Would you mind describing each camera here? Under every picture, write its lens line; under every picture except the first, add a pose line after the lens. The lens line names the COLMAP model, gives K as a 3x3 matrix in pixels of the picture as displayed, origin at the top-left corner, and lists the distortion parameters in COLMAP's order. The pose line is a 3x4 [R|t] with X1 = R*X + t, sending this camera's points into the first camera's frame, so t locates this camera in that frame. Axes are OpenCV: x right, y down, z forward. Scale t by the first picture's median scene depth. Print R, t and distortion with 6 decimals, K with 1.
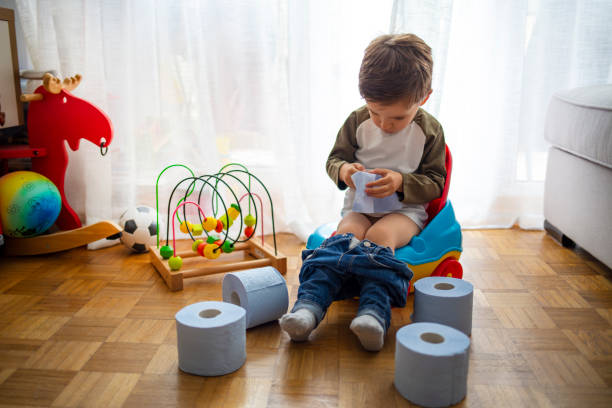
lens RADIAL K [[610.5, 0, 309.0], [0, 610.5, 206.5], [0, 0, 1]] dist [-0.028121, 0.000000]
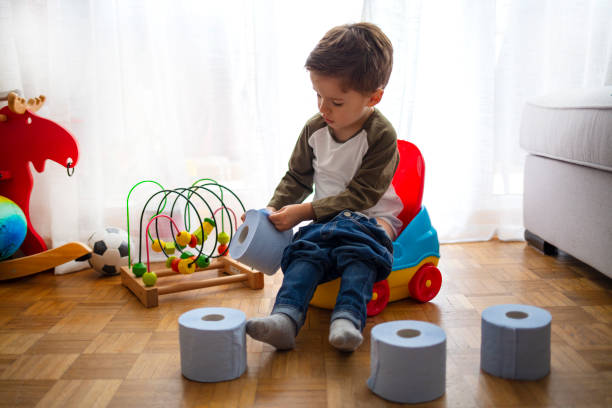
lens RADIAL K [[655.3, 0, 288.5], [0, 655.3, 215.9], [0, 0, 1]] dist [-0.023926, 0.000000]
pose [[0.999115, -0.034882, 0.023494, -0.019464], [0.036301, 0.997354, -0.062982, 0.066383], [-0.021235, 0.063779, 0.997738, -0.049826]]
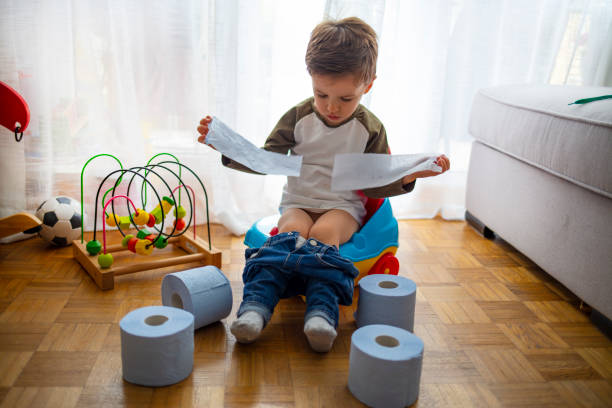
lens RADIAL K [[610.5, 0, 306.8], [0, 610.5, 200.8], [0, 0, 1]] dist [-0.028121, 0.000000]
pose [[0.986257, 0.005701, 0.165122, -0.068082], [-0.011257, 0.999401, 0.032731, -0.033866], [-0.164837, -0.034140, 0.985730, 0.024429]]
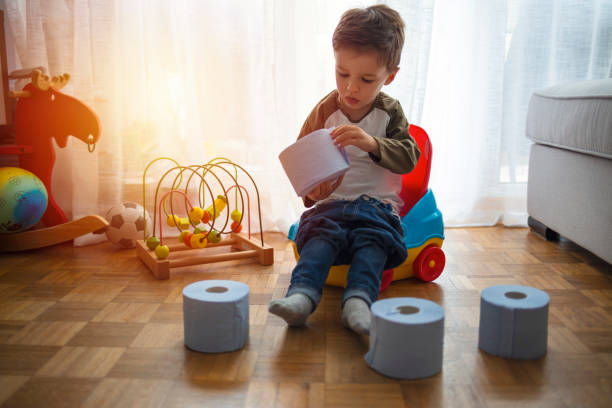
lens RADIAL K [[610.5, 0, 310.2], [0, 610.5, 209.4], [0, 0, 1]] dist [-0.028121, 0.000000]
pose [[0.999755, -0.008147, 0.020595, 0.003915], [0.009221, 0.998573, -0.052611, 0.077676], [-0.020137, 0.052788, 0.998403, -0.006938]]
